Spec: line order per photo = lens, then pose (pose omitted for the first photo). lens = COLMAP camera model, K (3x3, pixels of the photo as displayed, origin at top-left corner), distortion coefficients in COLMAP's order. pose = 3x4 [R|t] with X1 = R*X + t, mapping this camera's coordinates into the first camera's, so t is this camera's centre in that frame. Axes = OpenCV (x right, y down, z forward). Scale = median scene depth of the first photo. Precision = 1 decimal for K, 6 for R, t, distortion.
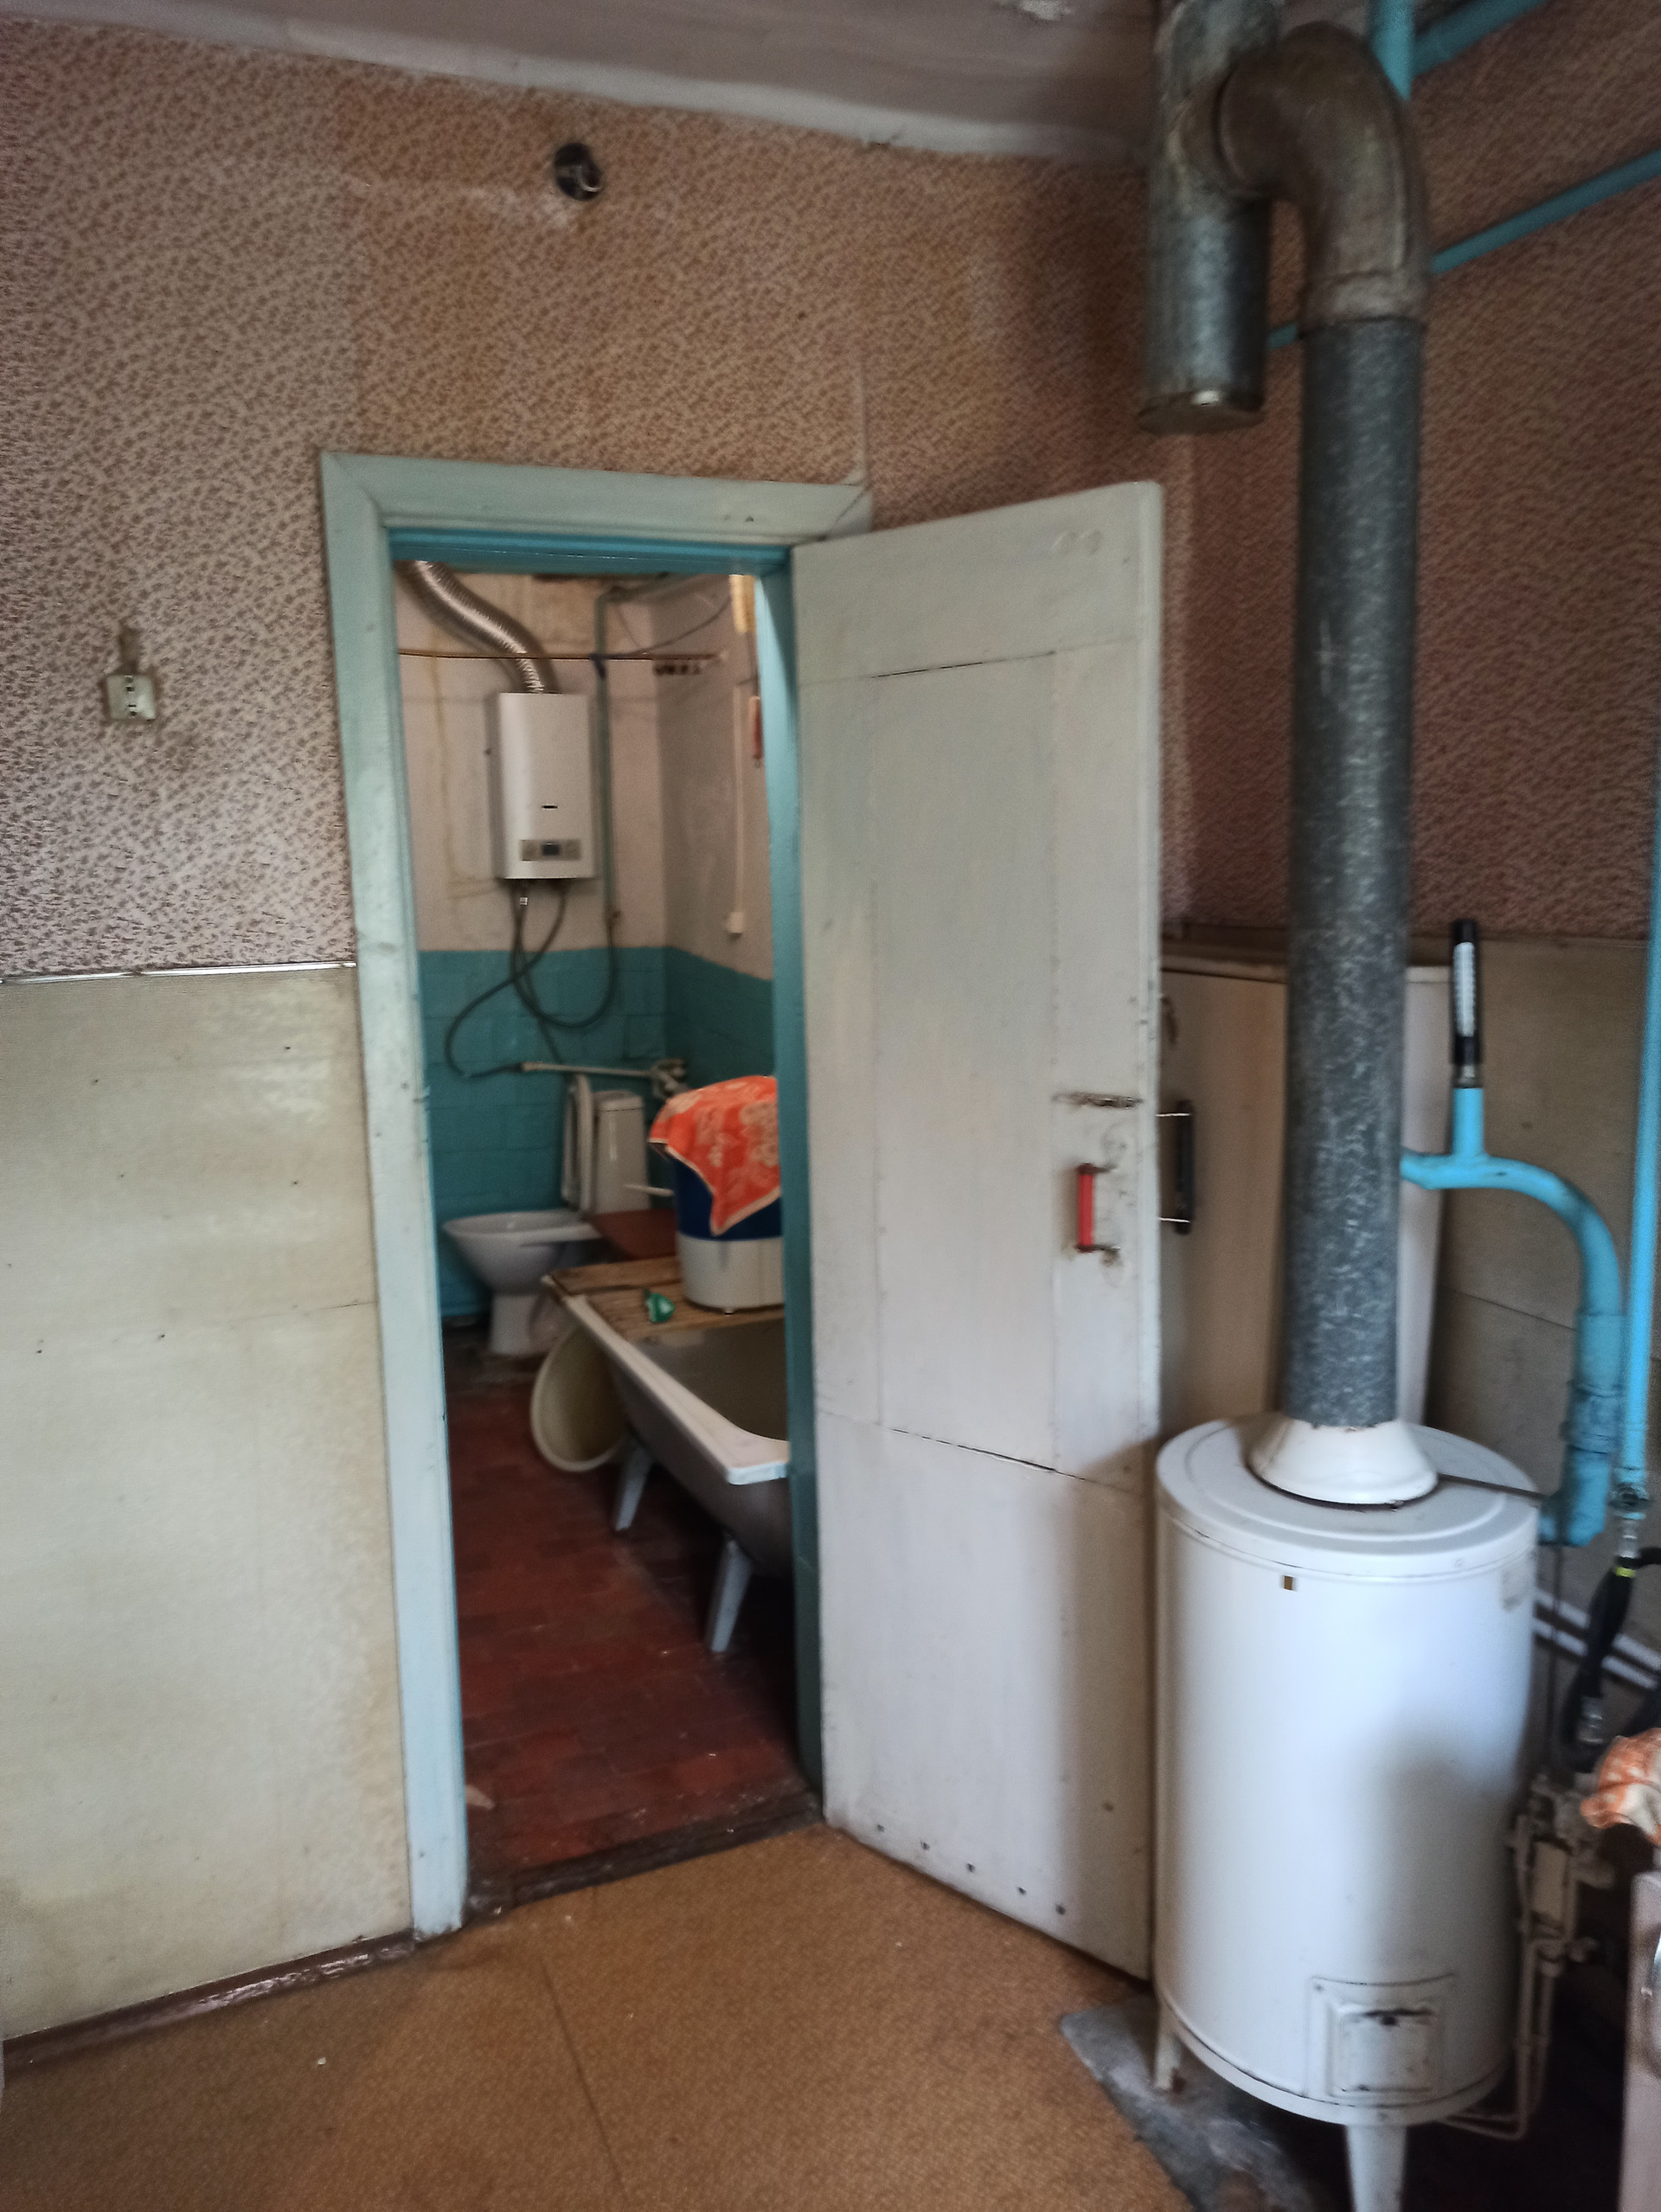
lens RADIAL K [[1640.0, 0, 840.9], [0, 1640.0, 1107.7], [0, 0, 1]] dist [0.052553, -0.039496]
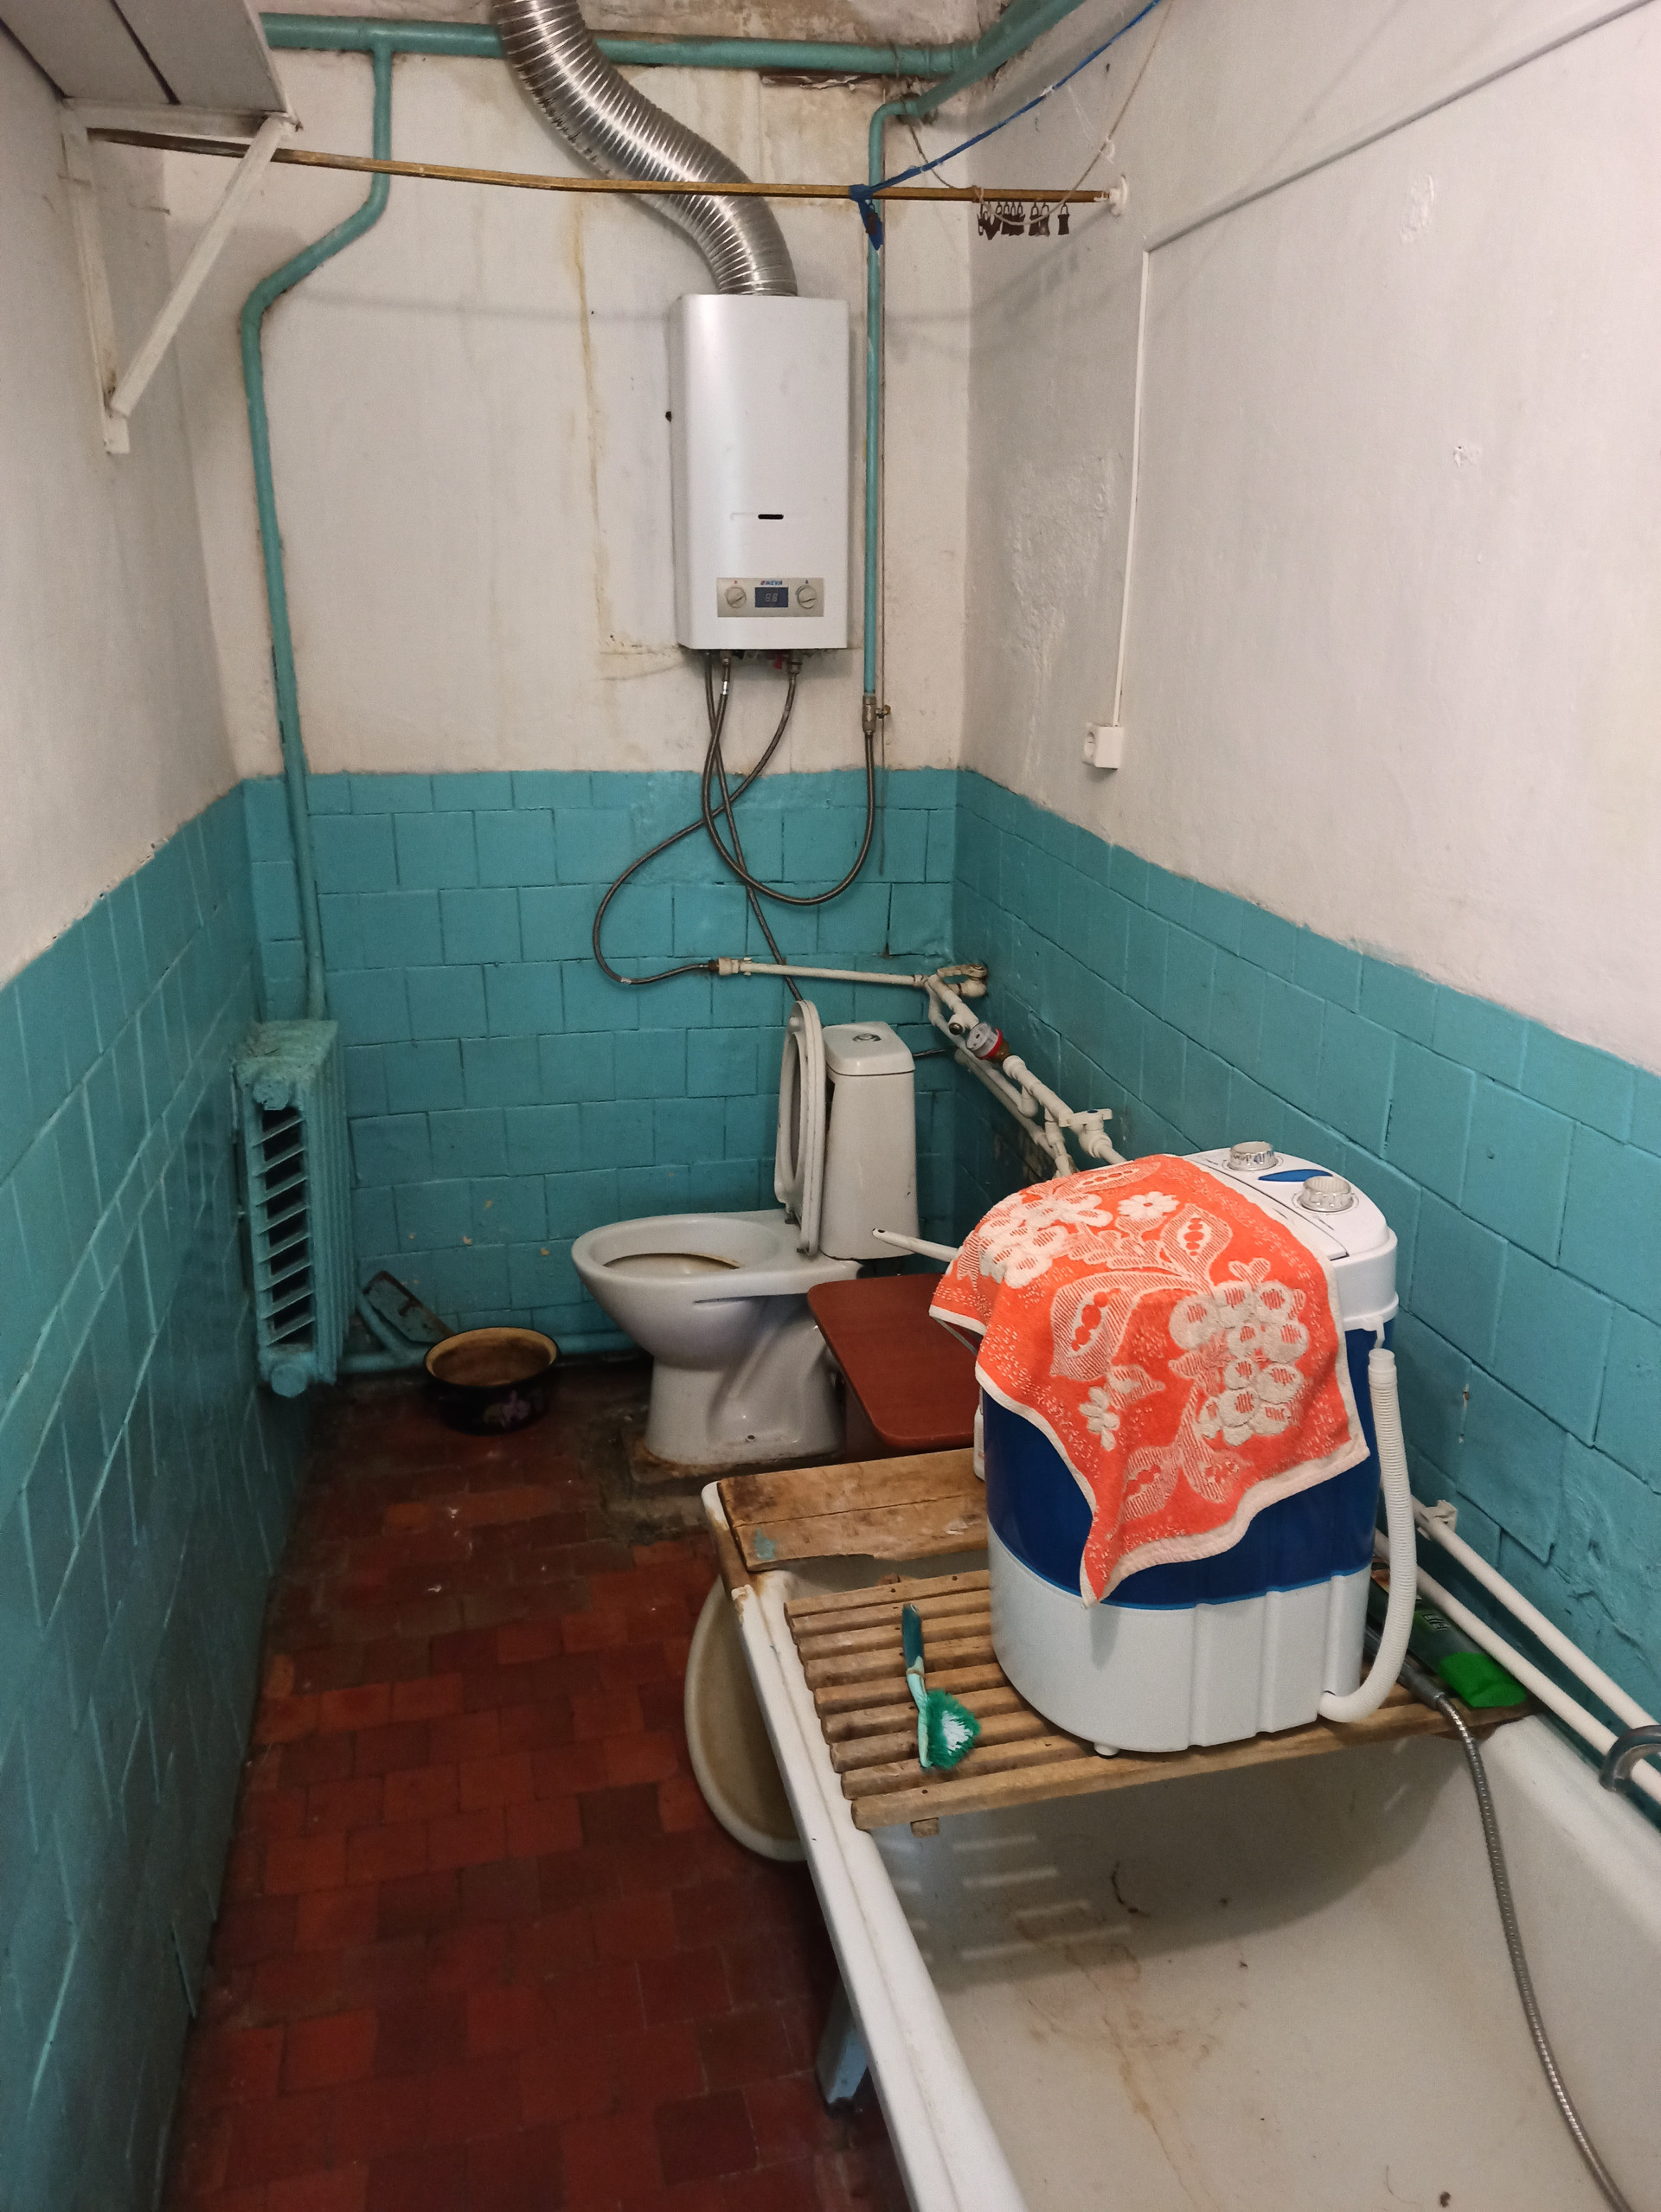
lens RADIAL K [[1640.0, 0, 830.7], [0, 1640.0, 1106.9], [0, 0, 1]] dist [0.052553, -0.039496]
pose [[0.985817, 0.061469, -0.156159, -0.057497], [-0.038119, 0.988200, 0.148347, -0.068527], [0.163435, -0.140291, 0.976528, 0.426785]]
